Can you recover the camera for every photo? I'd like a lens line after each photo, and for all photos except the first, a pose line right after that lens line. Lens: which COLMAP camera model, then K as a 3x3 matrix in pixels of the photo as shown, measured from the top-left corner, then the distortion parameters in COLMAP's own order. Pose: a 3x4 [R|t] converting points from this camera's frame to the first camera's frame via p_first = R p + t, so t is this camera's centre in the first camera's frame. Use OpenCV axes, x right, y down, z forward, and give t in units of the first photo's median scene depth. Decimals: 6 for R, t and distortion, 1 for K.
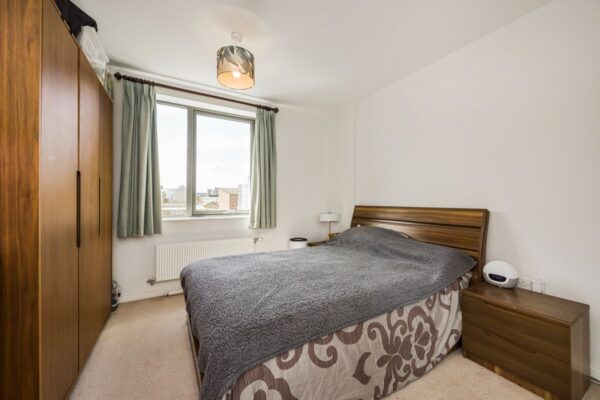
lens RADIAL K [[244.4, 0, 311.8], [0, 244.4, 199.6], [0, 0, 1]] dist [-0.007156, -0.000050]
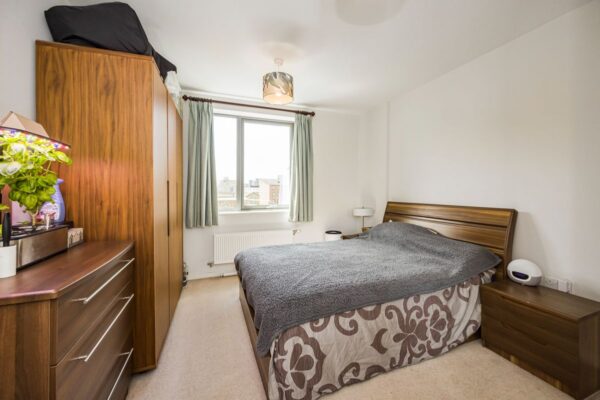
lens RADIAL K [[244.4, 0, 311.8], [0, 244.4, 199.6], [0, 0, 1]] dist [-0.007156, -0.000050]
pose [[0.987983, 0.006524, -0.154422, 0.036688], [-0.001016, 0.999361, 0.035725, -0.042024], [0.154557, -0.035139, 0.987359, -0.163229]]
